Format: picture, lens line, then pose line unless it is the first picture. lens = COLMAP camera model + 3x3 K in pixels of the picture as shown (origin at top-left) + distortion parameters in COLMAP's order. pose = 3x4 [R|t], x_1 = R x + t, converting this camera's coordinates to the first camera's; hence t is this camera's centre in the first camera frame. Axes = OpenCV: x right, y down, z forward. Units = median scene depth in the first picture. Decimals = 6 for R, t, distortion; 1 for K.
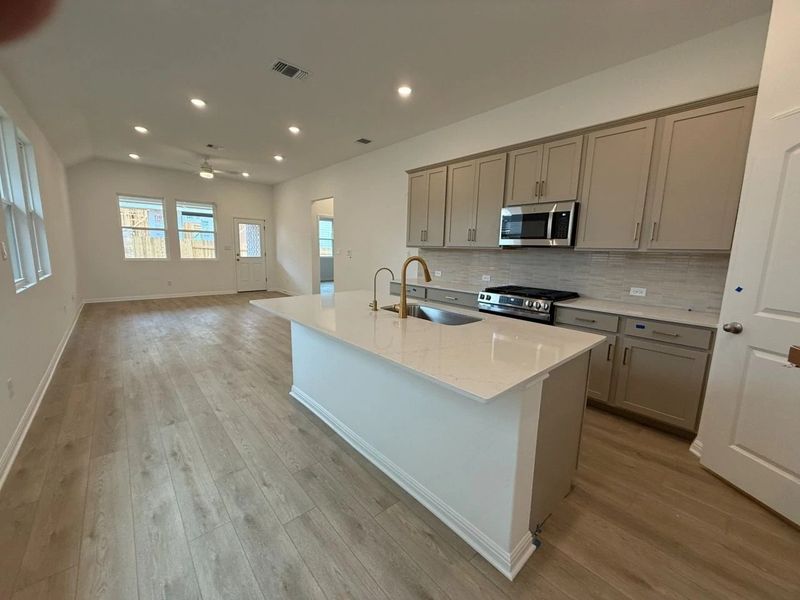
lens RADIAL K [[319.7, 0, 398.2], [0, 319.7, 299.5], [0, 0, 1]] dist [0.000102, 0.000009]
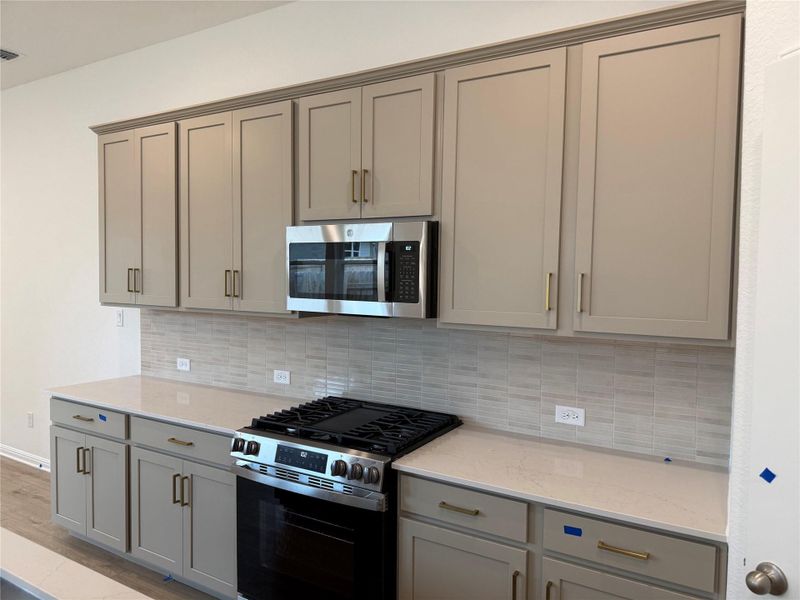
lens RADIAL K [[554.8, 0, 404.5], [0, 554.8, 305.0], [0, 0, 1]] dist [0.118424, -0.185888]
pose [[0.950245, -0.025135, 0.310489, 0.267352], [0.055862, 0.994331, -0.090470, -0.115702], [-0.306455, 0.103313, 0.946262, 0.282898]]
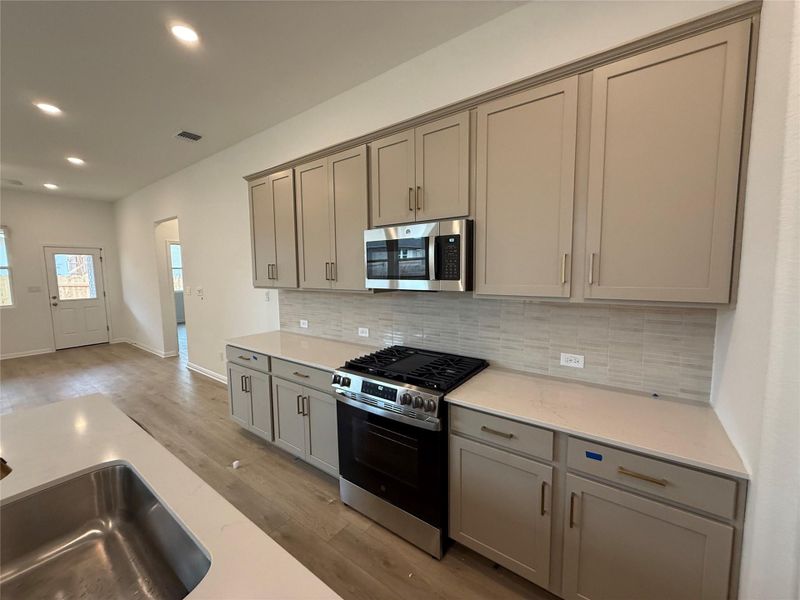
lens RADIAL K [[319.7, 0, 398.2], [0, 319.7, 299.5], [0, 0, 1]] dist [0.000102, 0.000009]
pose [[0.976929, -0.053995, 0.206626, 0.282382], [0.067173, 0.996095, -0.057298, -0.123296], [-0.202725, 0.069855, 0.976741, 0.430177]]
